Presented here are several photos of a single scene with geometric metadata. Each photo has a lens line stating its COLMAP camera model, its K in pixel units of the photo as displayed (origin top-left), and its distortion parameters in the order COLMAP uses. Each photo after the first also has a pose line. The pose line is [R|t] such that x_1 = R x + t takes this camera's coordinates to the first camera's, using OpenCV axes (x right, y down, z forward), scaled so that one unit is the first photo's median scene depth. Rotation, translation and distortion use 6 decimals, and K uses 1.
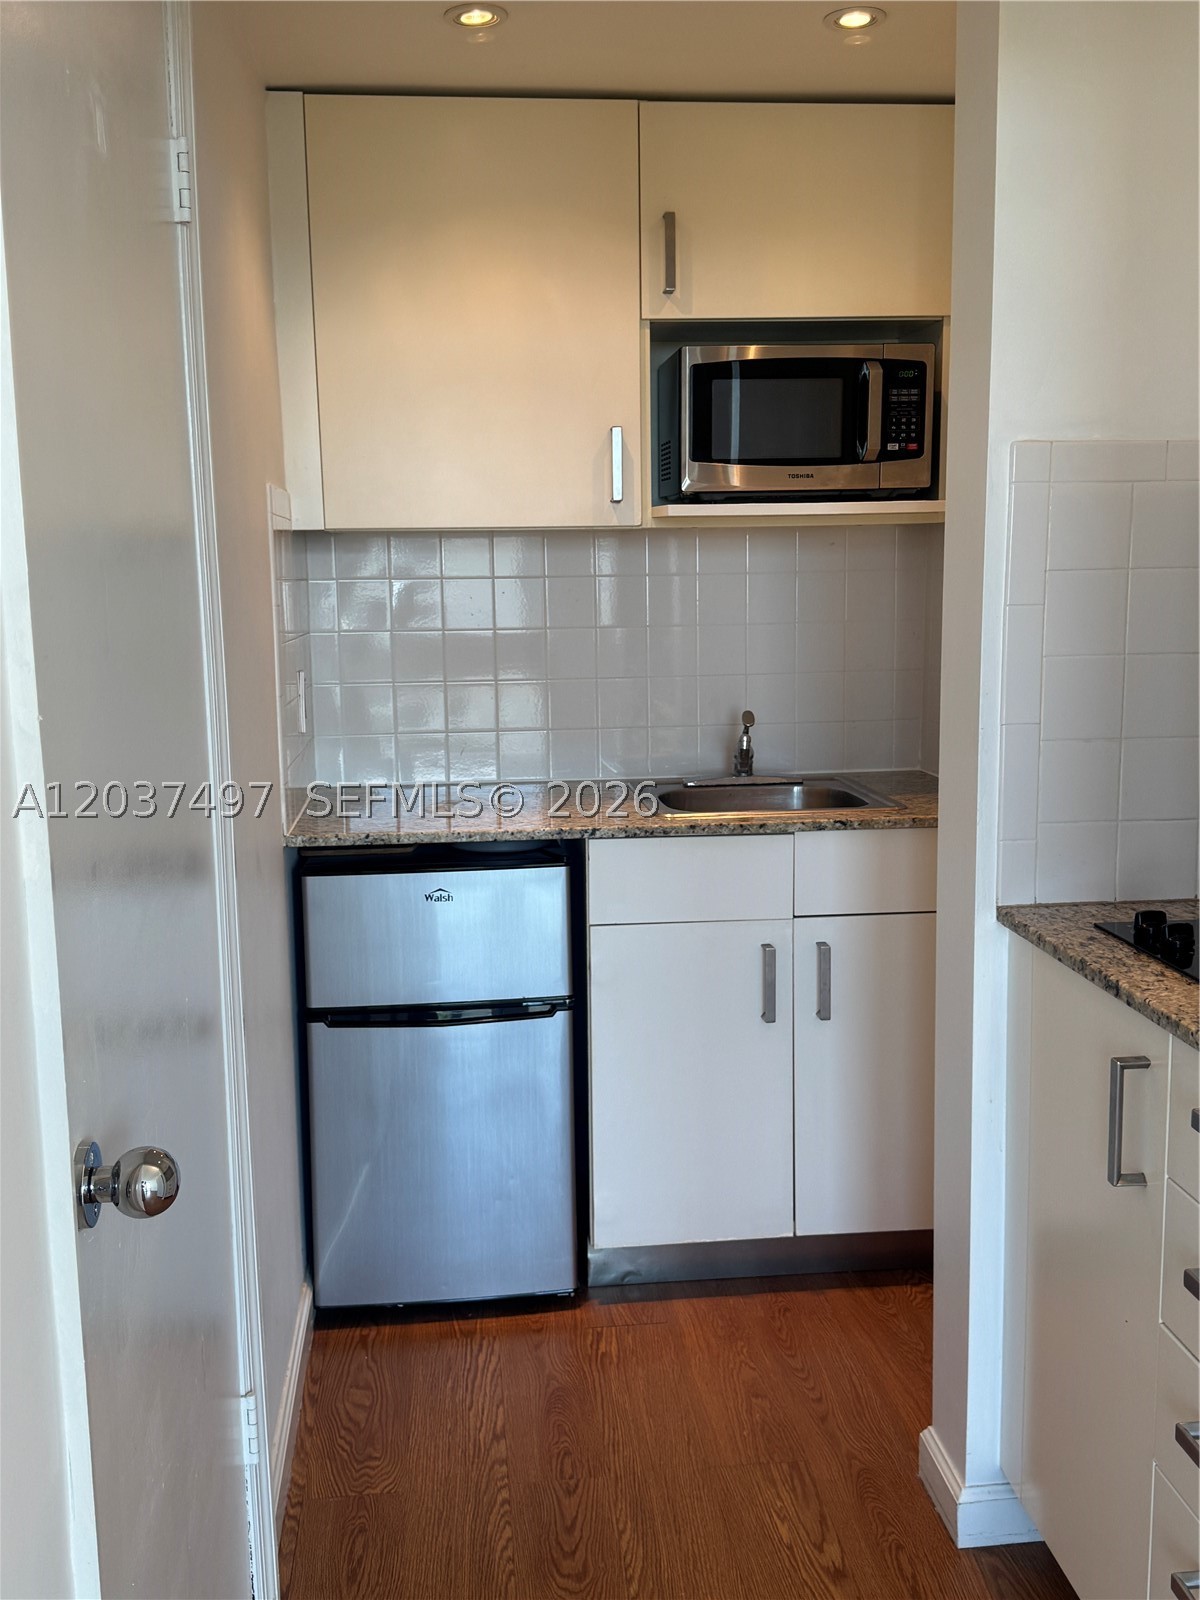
lens RADIAL K [[1558.2, 0, 604.9], [0, 1558.2, 805.8], [0, 0, 1]] dist [0.063517, 0.000000]
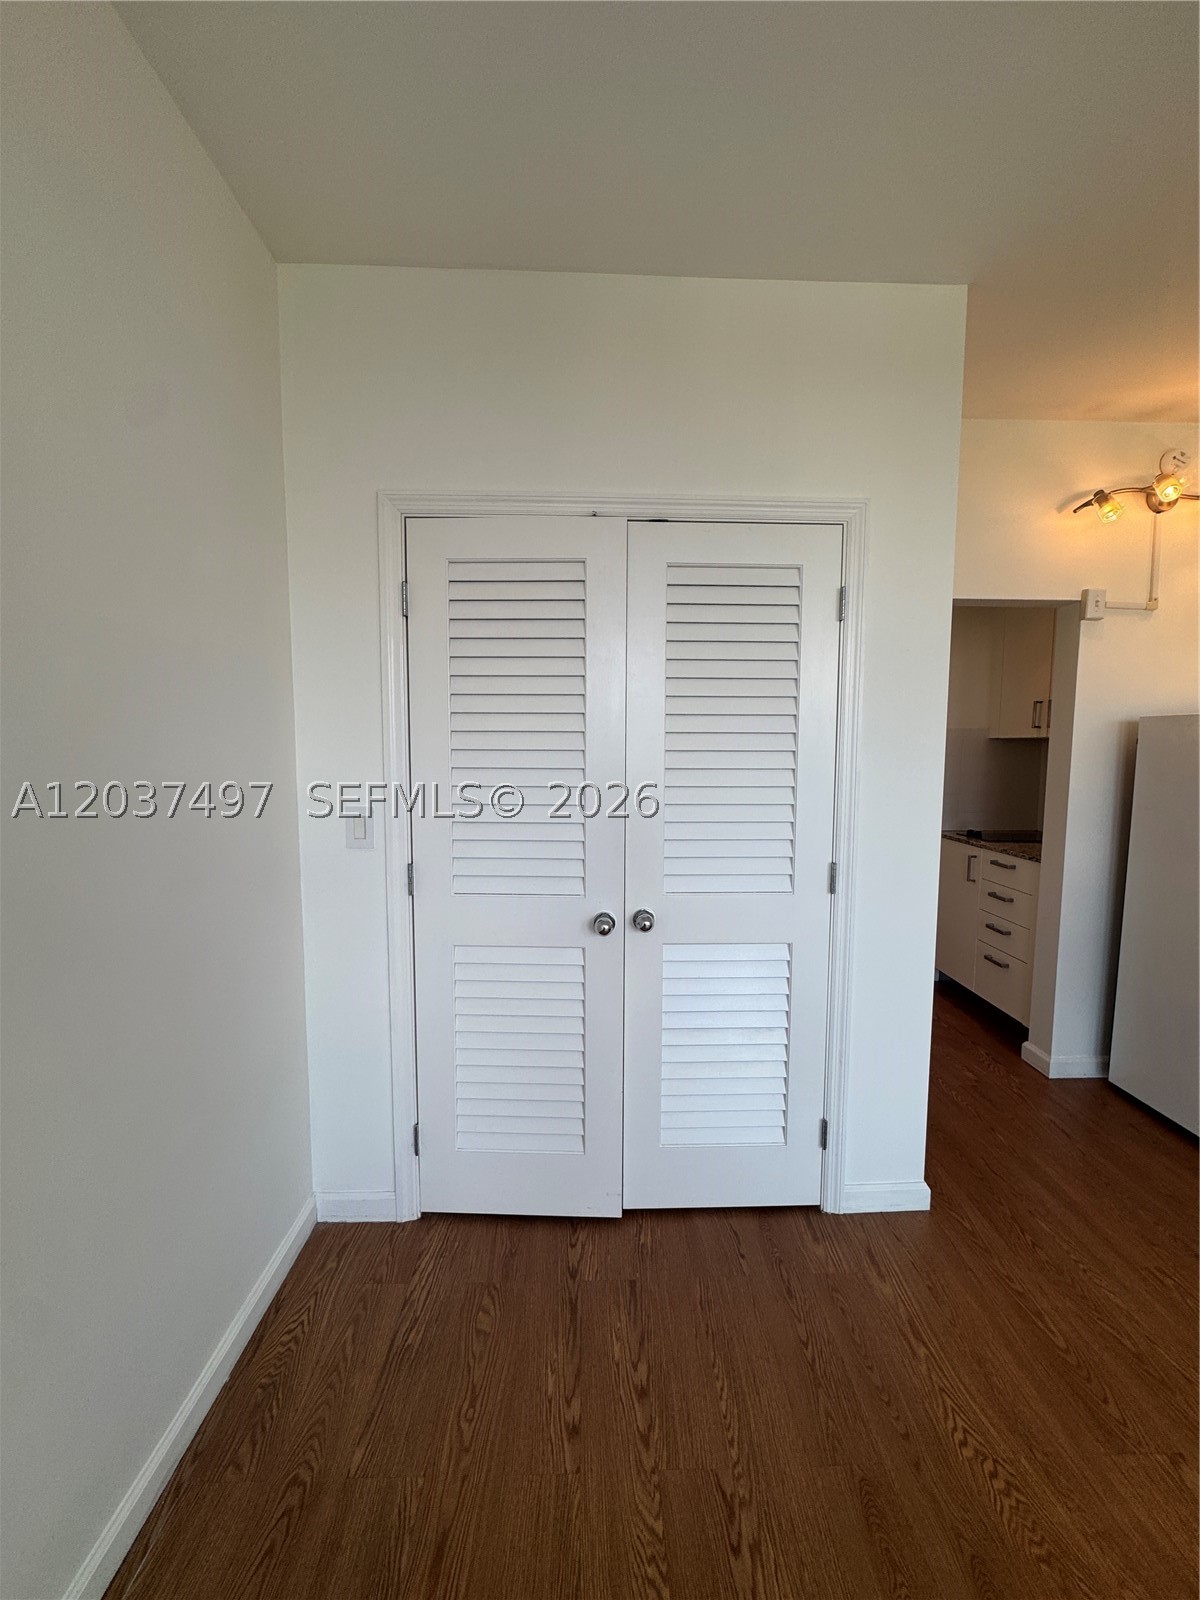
lens RADIAL K [[638.0, 0, 602.0], [0, 638.0, 799.7], [0, 0, 1]] dist [-0.004480, 0.000510]
pose [[0.996795, 0.026572, -0.075454, -0.400923], [-0.031618, 0.997287, -0.066482, 0.092678], [0.073483, 0.068654, 0.994931, -0.639119]]
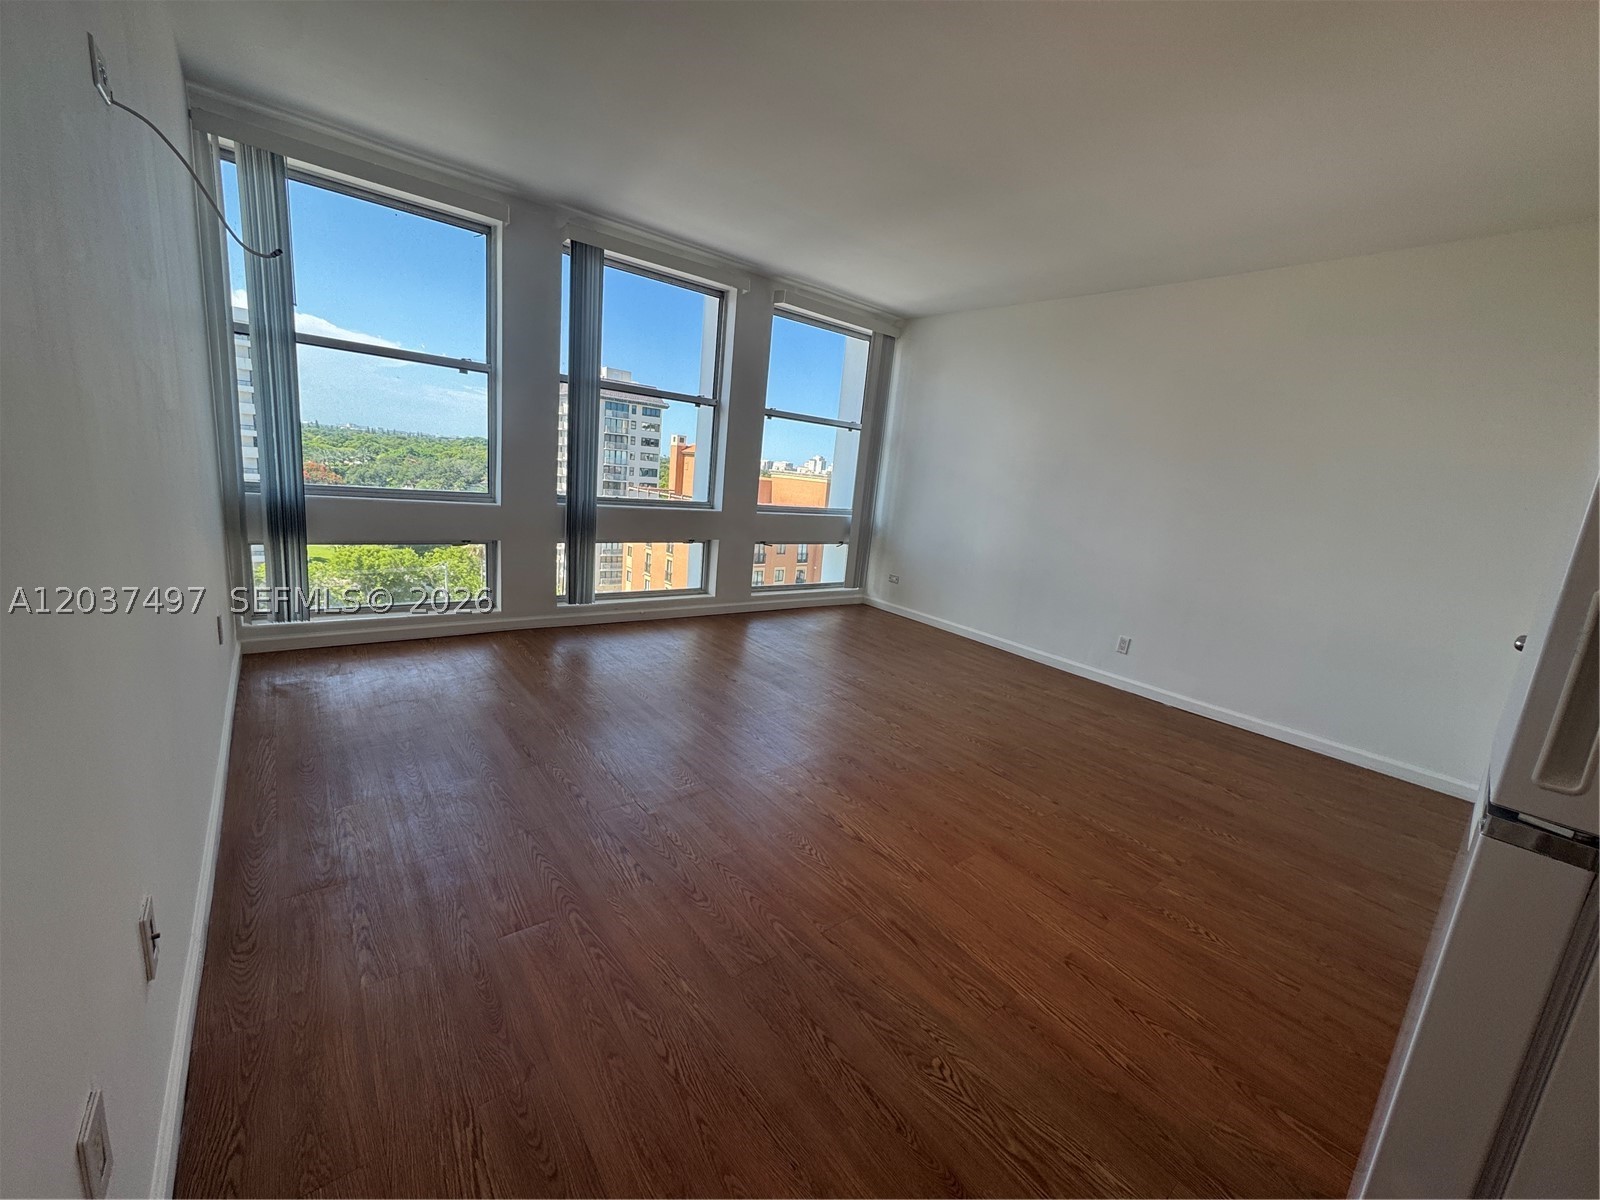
lens RADIAL K [[638.0, 0, 801.4], [0, 638.0, 598.6], [0, 0, 1]] dist [-0.004480, 0.000510]
pose [[-0.837648, 0.043098, -0.544507, 0.852430], [-0.162498, 0.932083, 0.323754, -0.000313], [0.521479, 0.359673, -0.773754, 0.141205]]
